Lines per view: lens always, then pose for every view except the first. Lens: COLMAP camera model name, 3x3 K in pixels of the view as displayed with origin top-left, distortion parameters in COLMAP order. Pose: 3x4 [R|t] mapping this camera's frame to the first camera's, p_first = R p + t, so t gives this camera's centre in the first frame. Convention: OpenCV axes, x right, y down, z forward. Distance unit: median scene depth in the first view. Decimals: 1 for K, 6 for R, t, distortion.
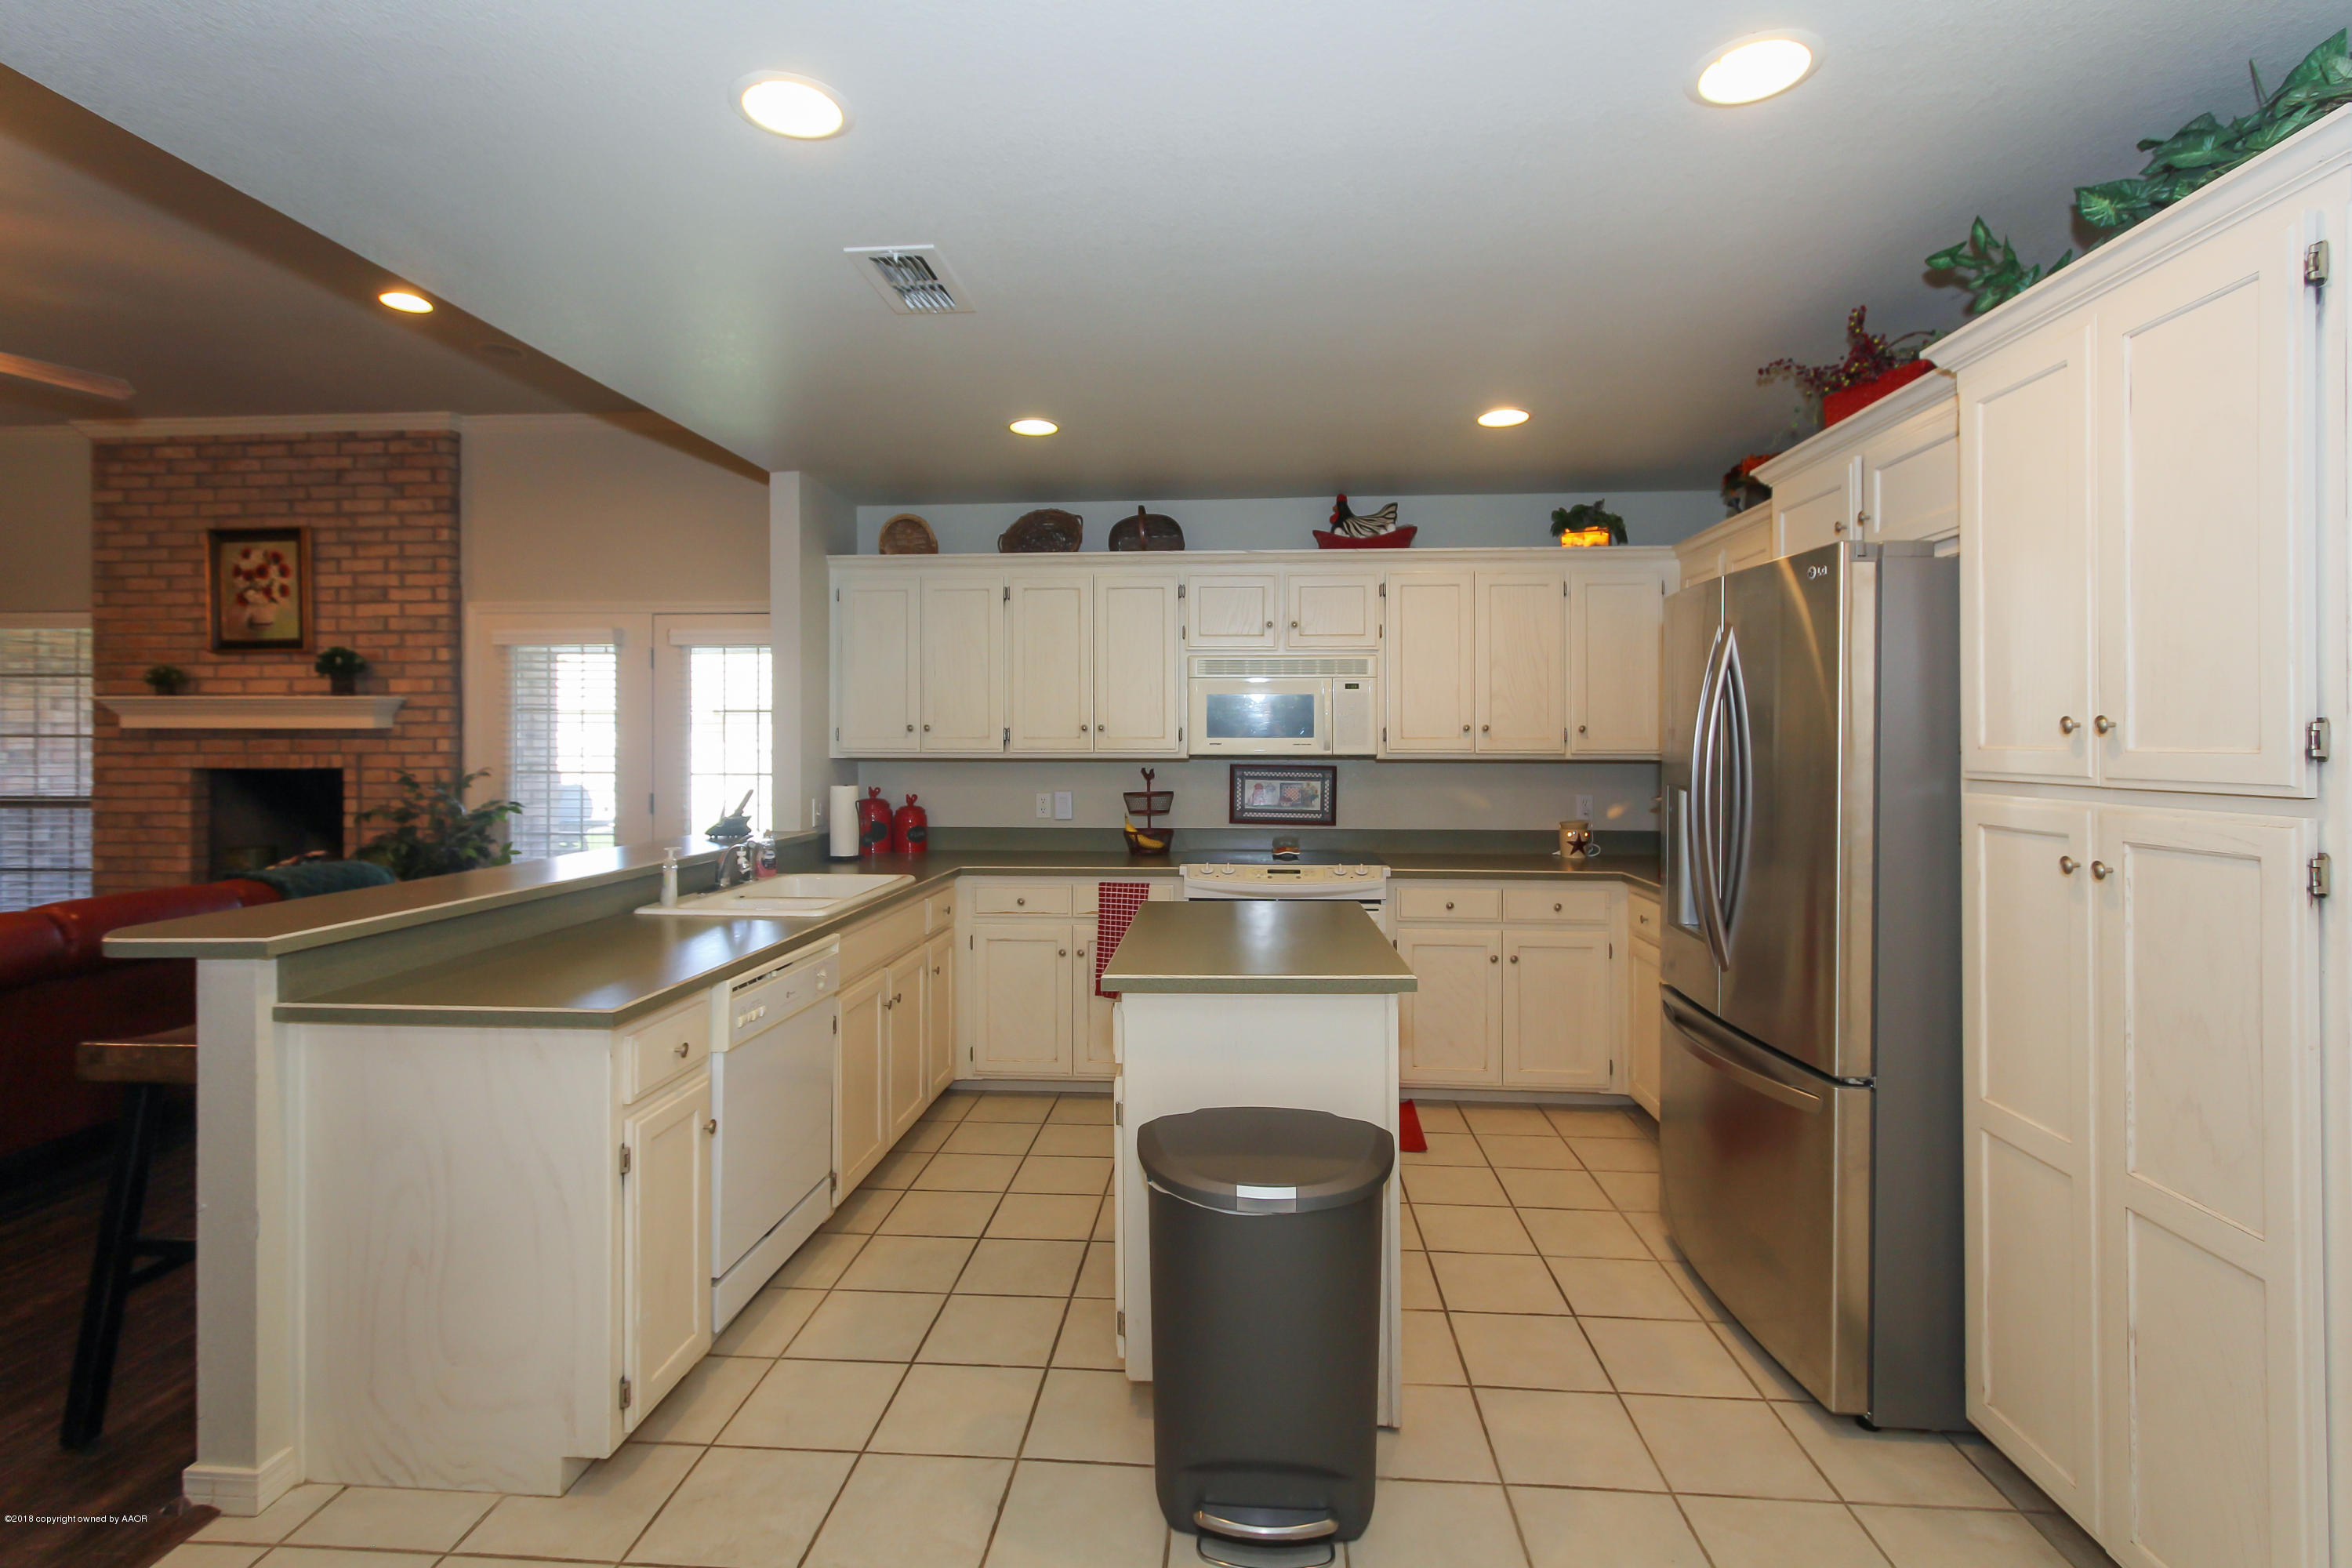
lens RADIAL K [[1096.5, 0, 1177.7], [0, 1096.5, 735.4], [0, 0, 1]] dist [-0.001080, 0.001431]
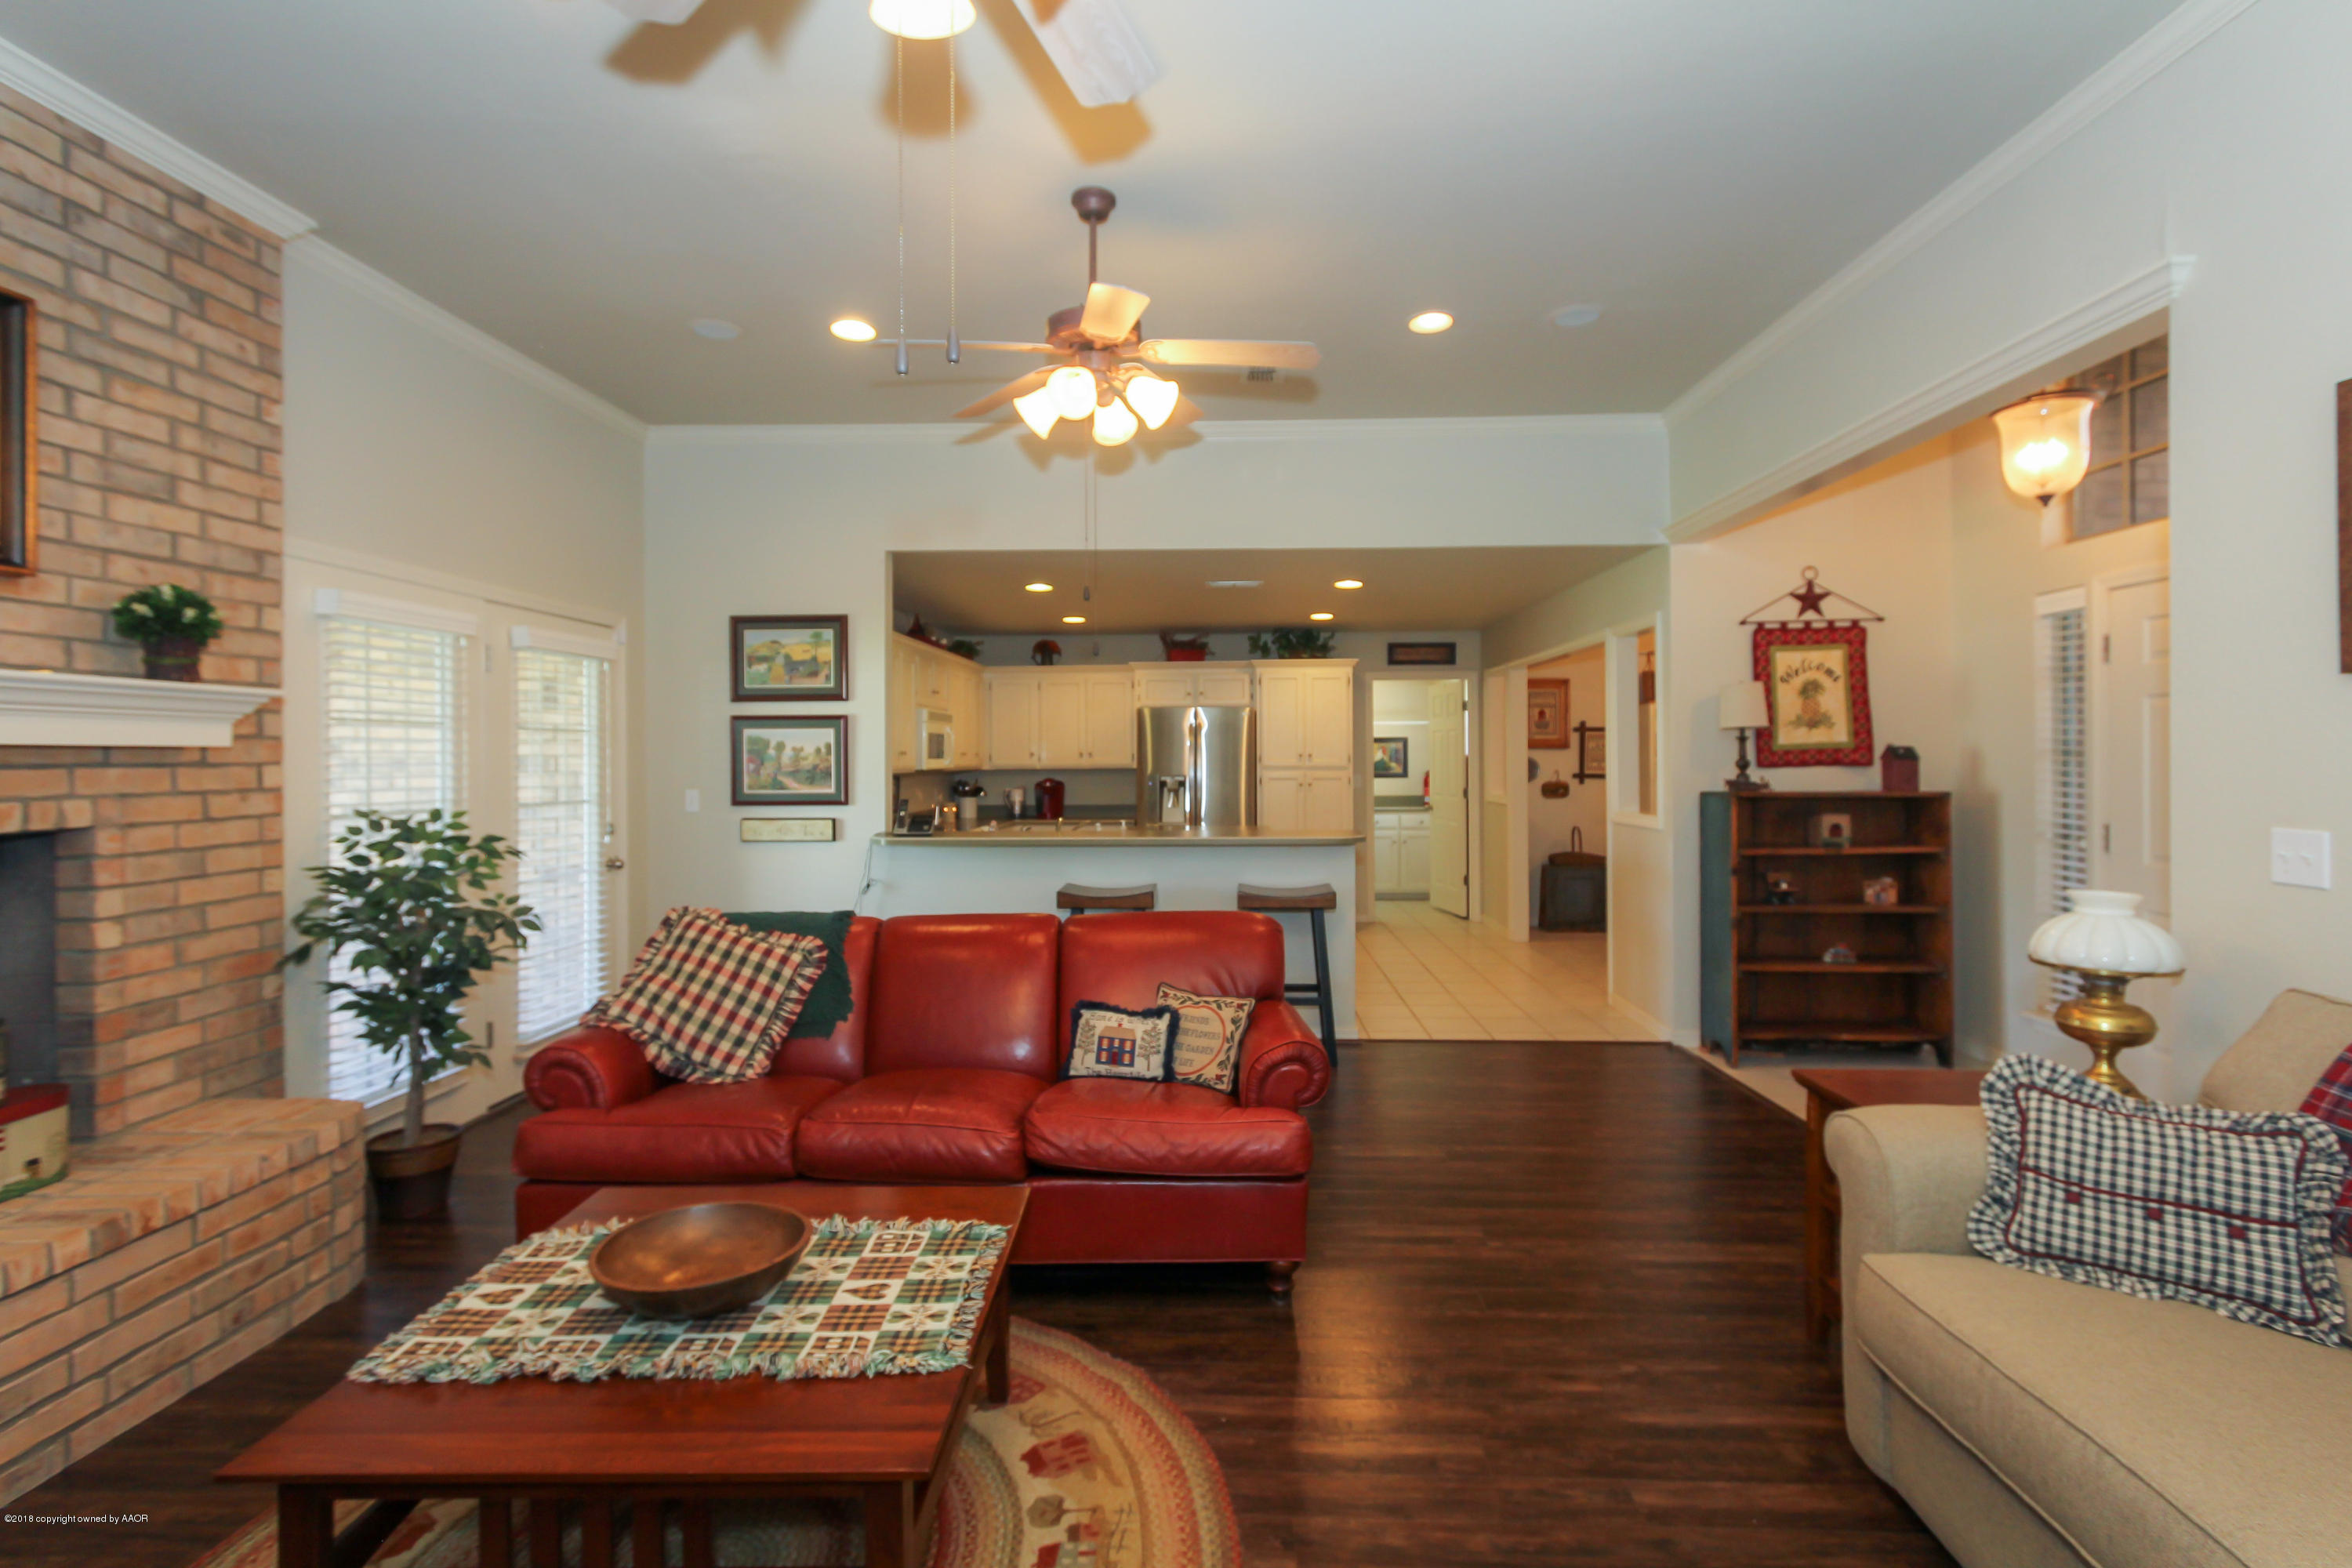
lens RADIAL K [[1080.3, 0, 1178.1], [0, 1080.3, 756.4], [0, 0, 1]] dist [-0.003096, 0.001920]
pose [[-0.027405, -0.000108, 0.999624, -1.255179], [-0.000044, 1.000000, 0.000107, -0.001575], [-0.999624, -0.000041, -0.027405, 0.536544]]
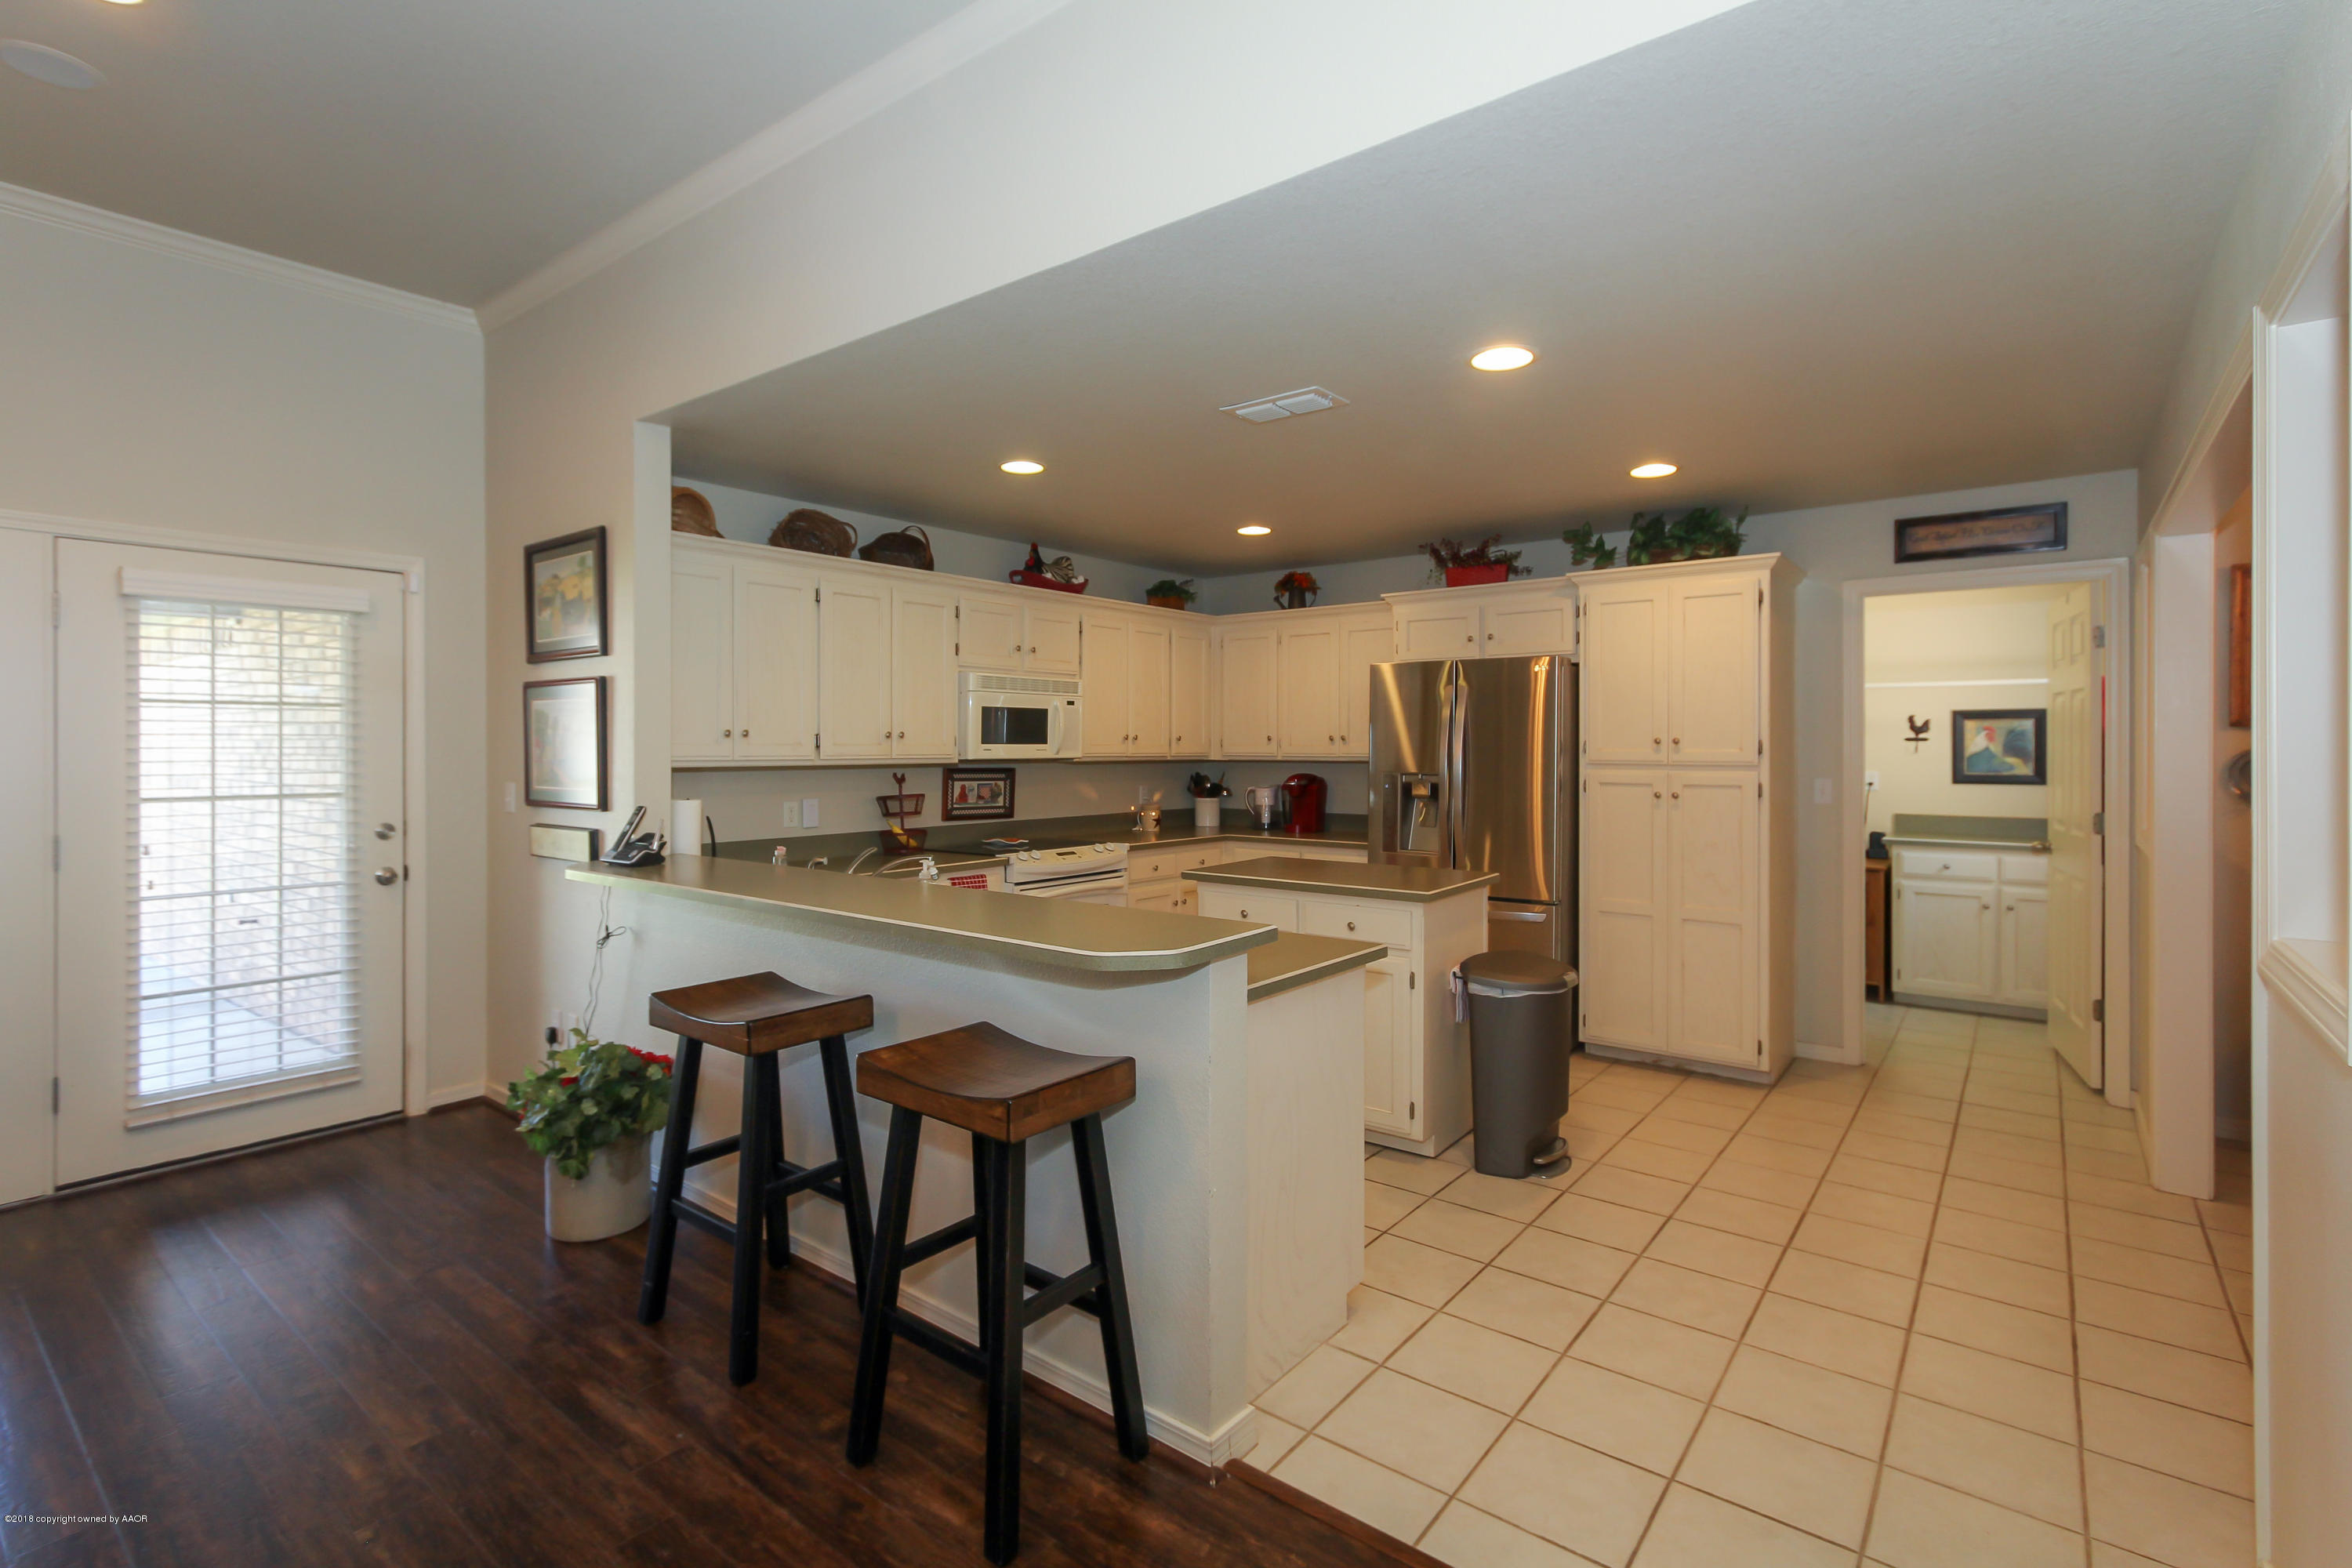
lens RADIAL K [[1099.8, 0, 1178.5], [0, 1099.8, 745.4], [0, 0, 1]] dist [0.002843, 0.000912]
pose [[0.560942, -0.000126, 0.827855, -0.635192], [-0.004556, 0.999984, 0.003239, -0.001113], [-0.827843, -0.005589, 0.560933, 0.155041]]
